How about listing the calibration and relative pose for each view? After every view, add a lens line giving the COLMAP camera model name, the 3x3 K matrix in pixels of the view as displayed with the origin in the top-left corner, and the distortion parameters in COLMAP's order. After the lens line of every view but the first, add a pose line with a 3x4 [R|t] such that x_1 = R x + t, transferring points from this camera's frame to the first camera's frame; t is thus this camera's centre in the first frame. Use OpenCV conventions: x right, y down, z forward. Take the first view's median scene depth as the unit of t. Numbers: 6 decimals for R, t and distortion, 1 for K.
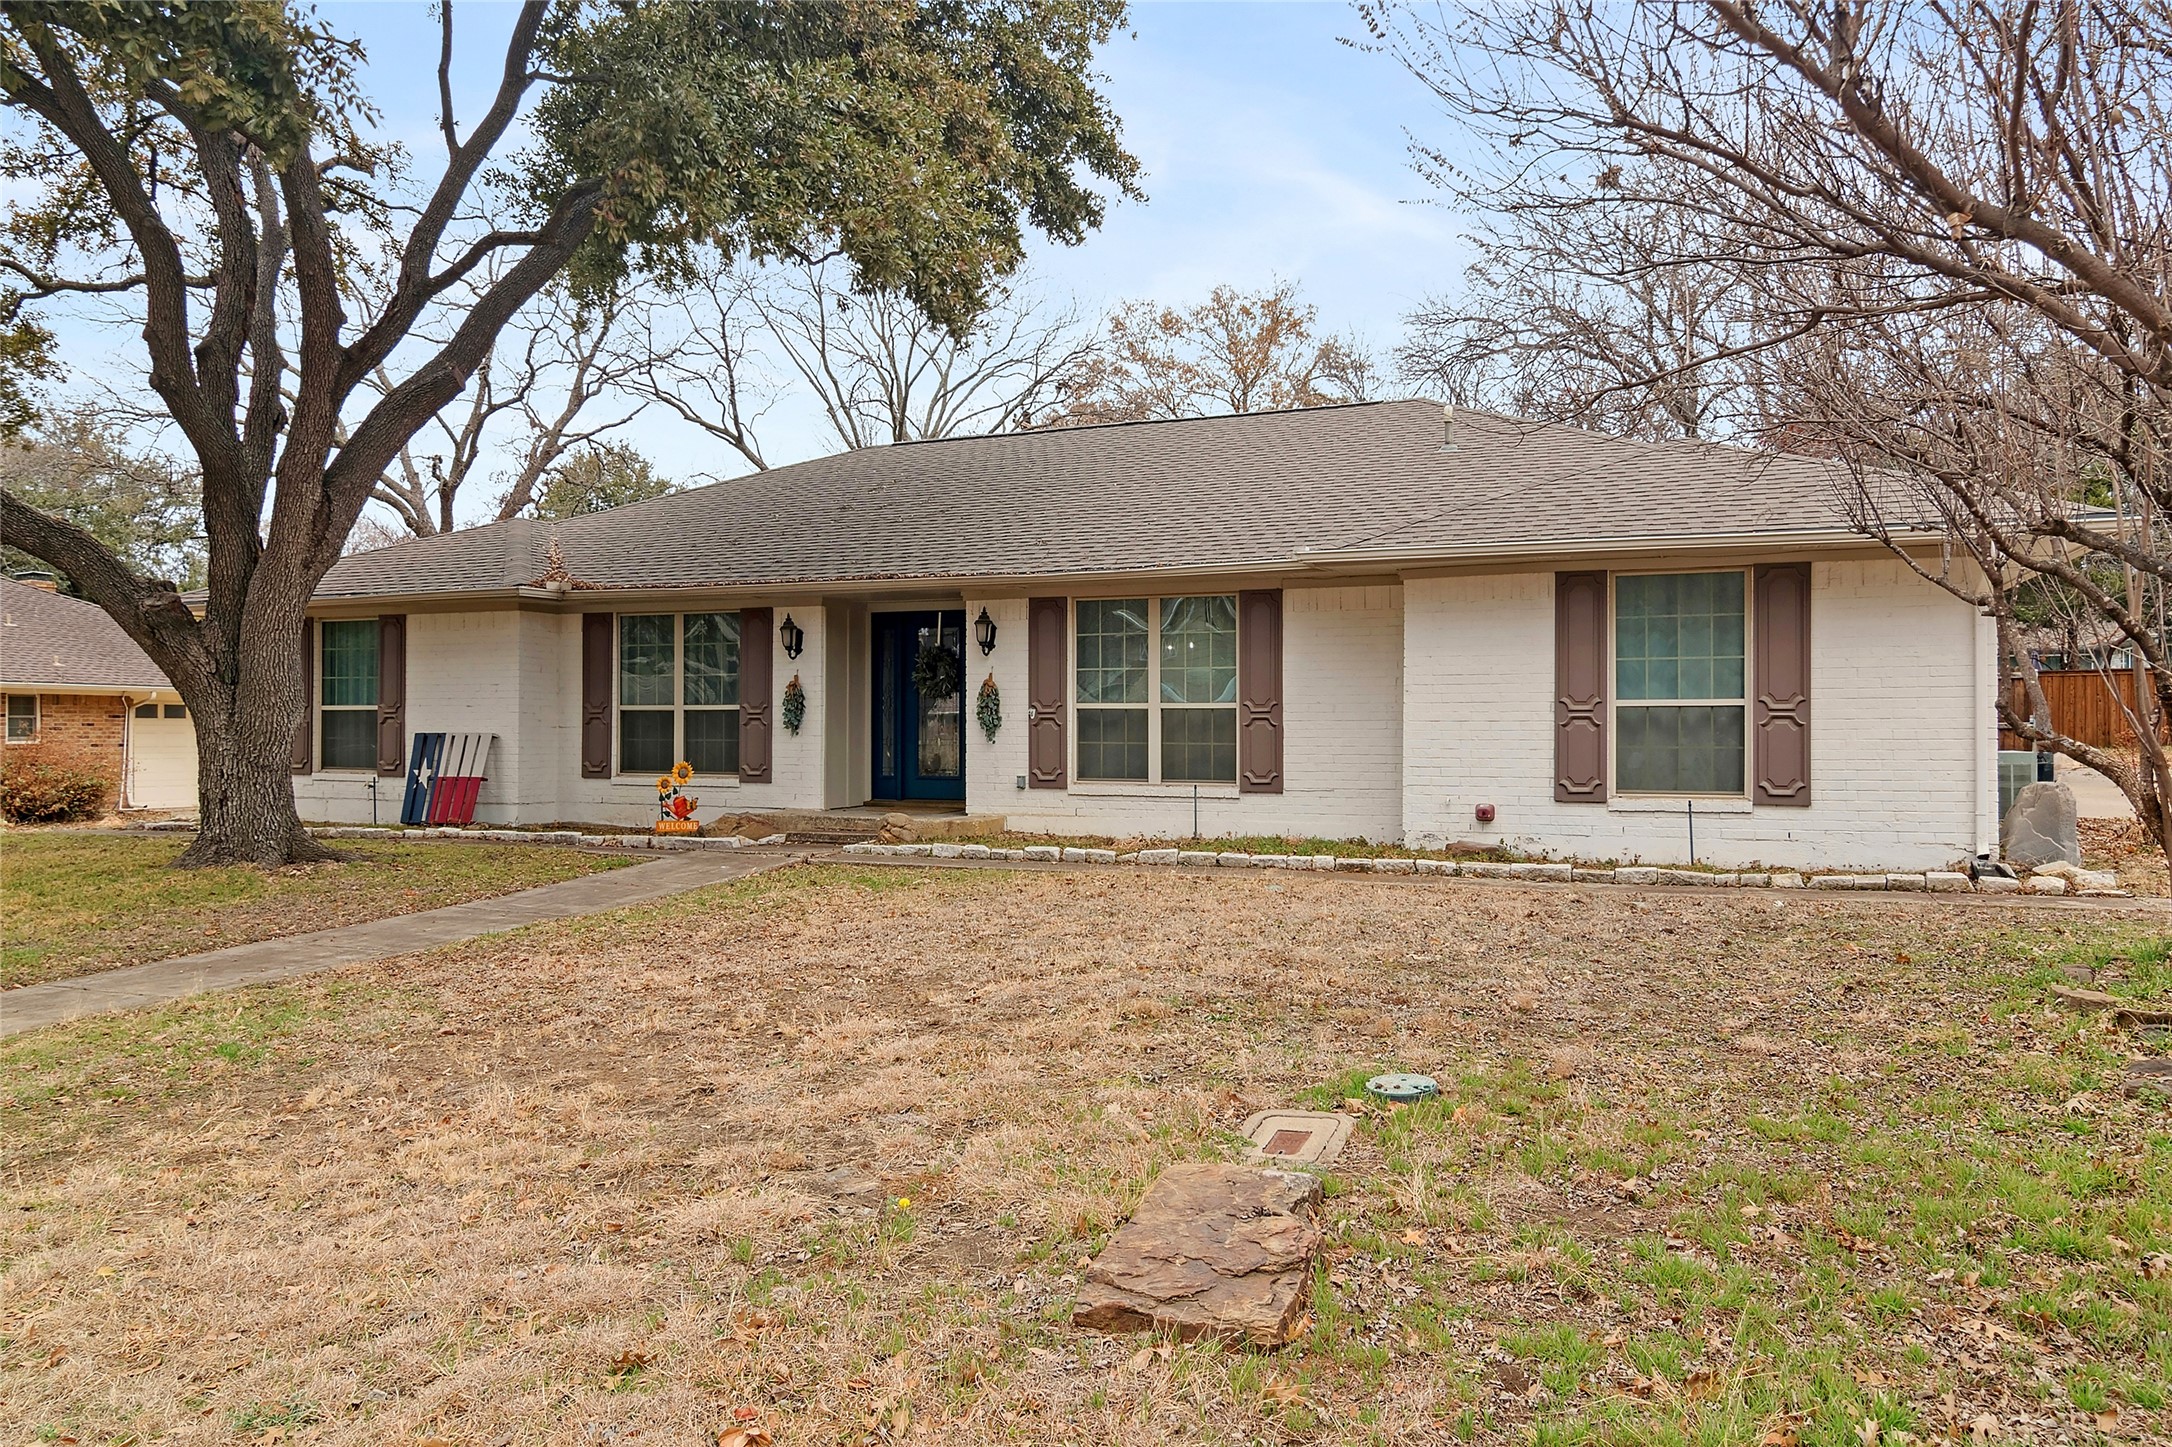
lens RADIAL K [[1248.0, 0, 1084.4], [0, 1248.0, 720.3], [0, 0, 1]] dist [-0.005952, -0.000362]
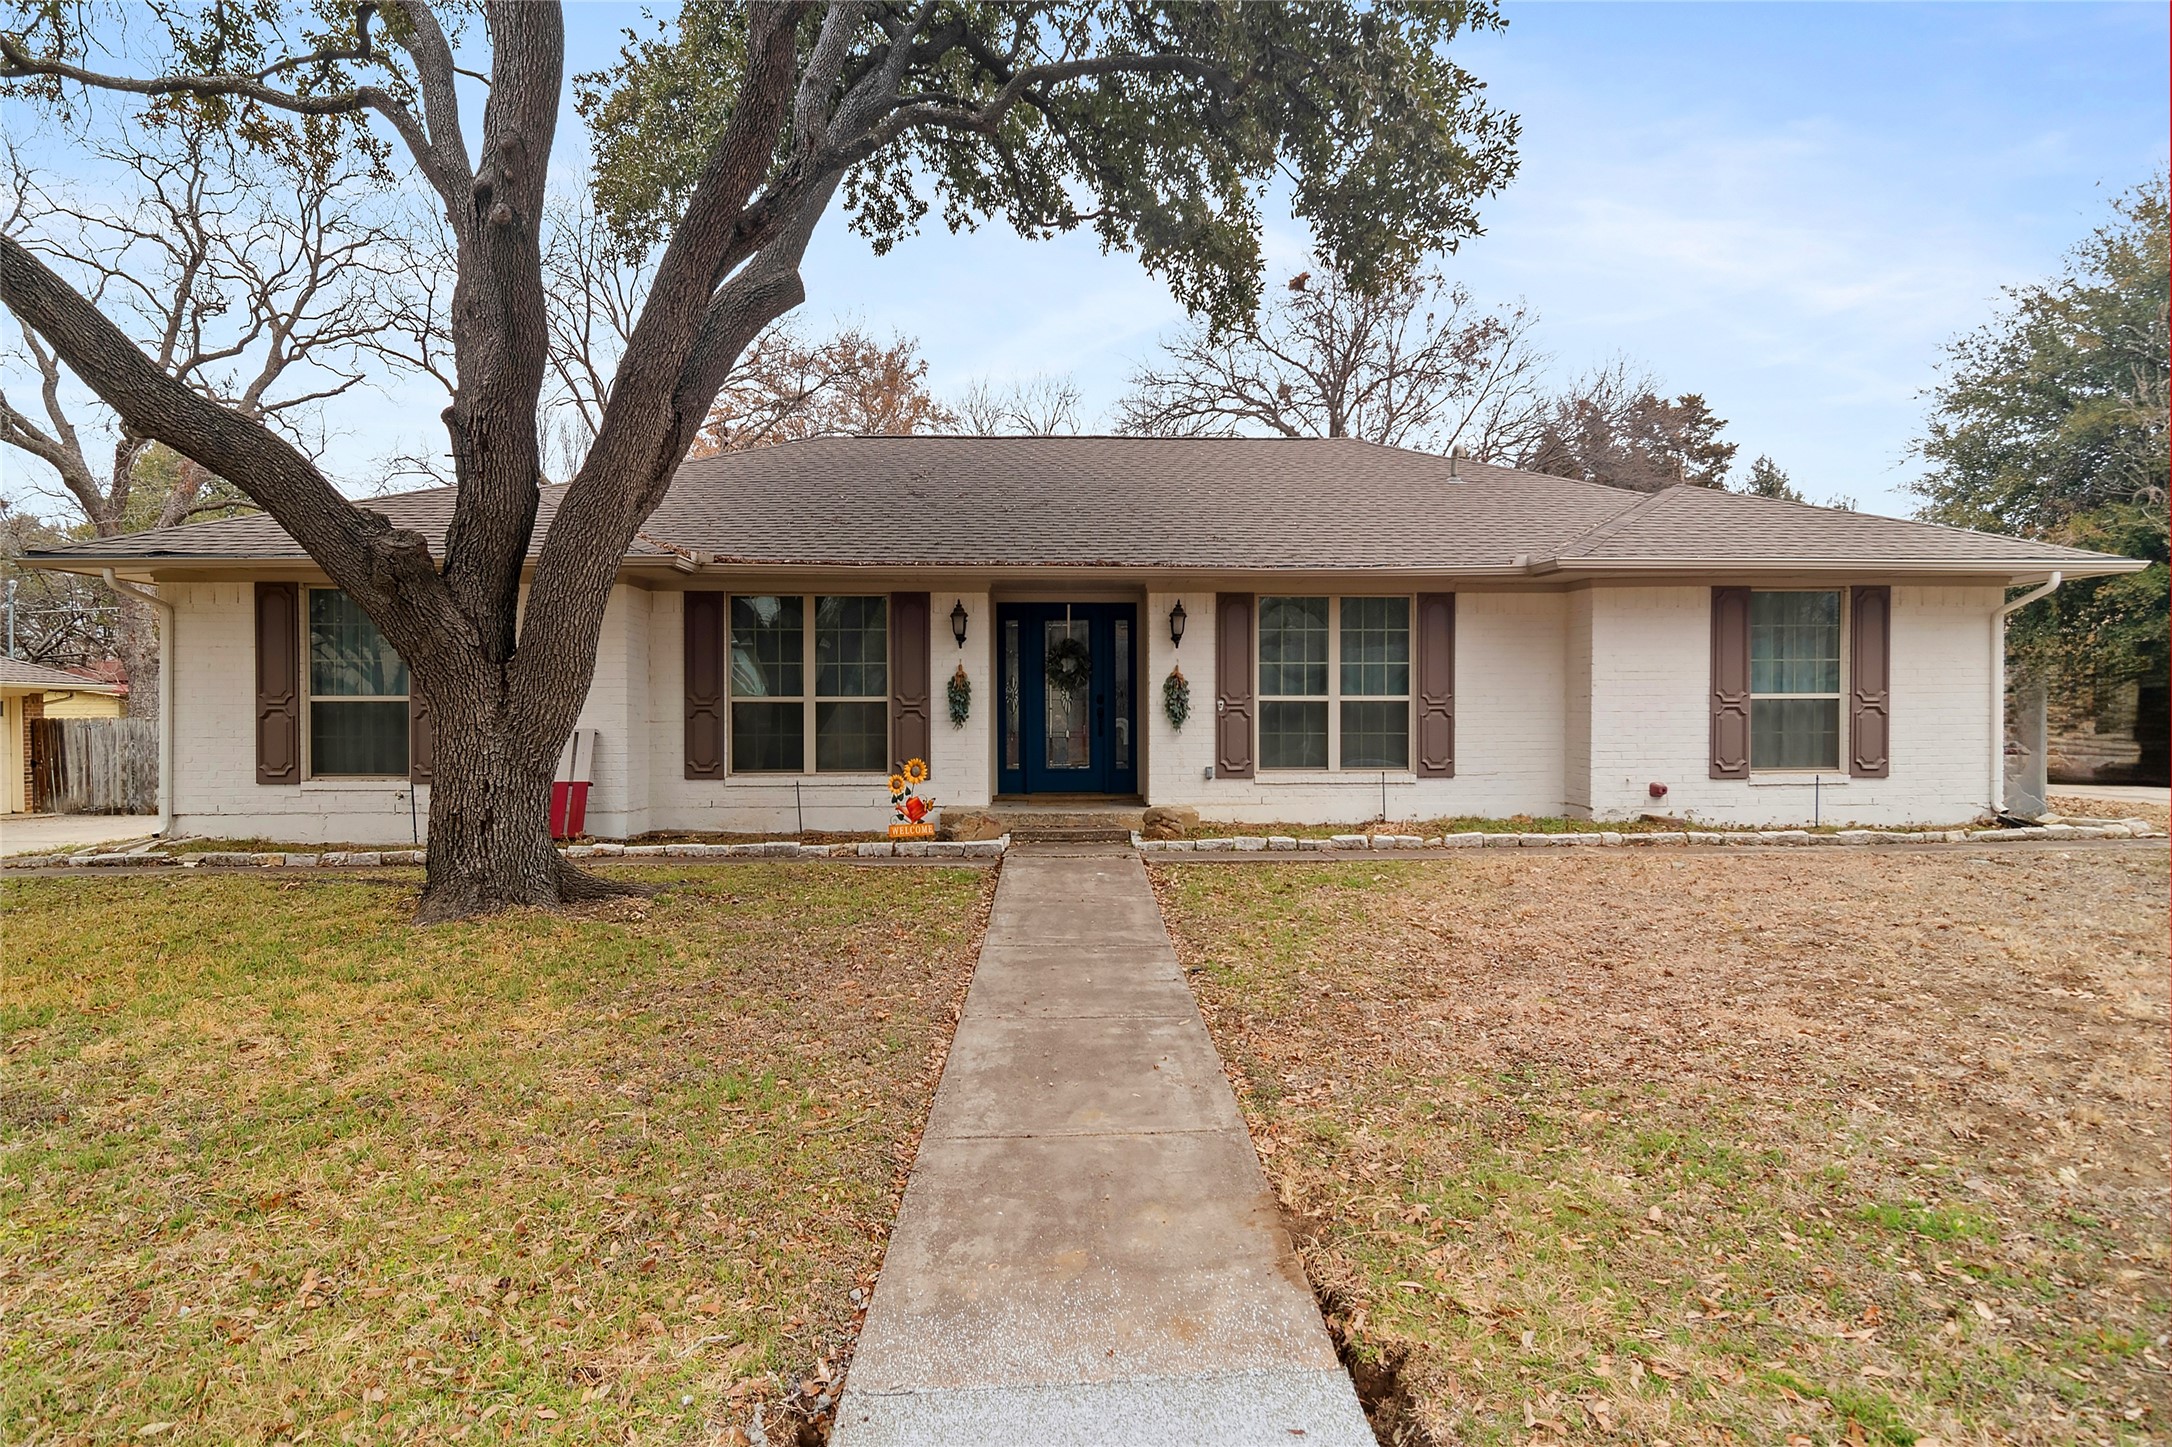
lens RADIAL K [[1047.1, 0, 1086.6], [0, 1047.1, 728.4], [0, 0, 1]] dist [0.000907, 0.000214]
pose [[0.931108, -0.007685, 0.364662, -0.461707], [0.002901, 0.999902, 0.013666, 0.001497], [-0.364732, -0.011667, 0.931040, 0.240425]]
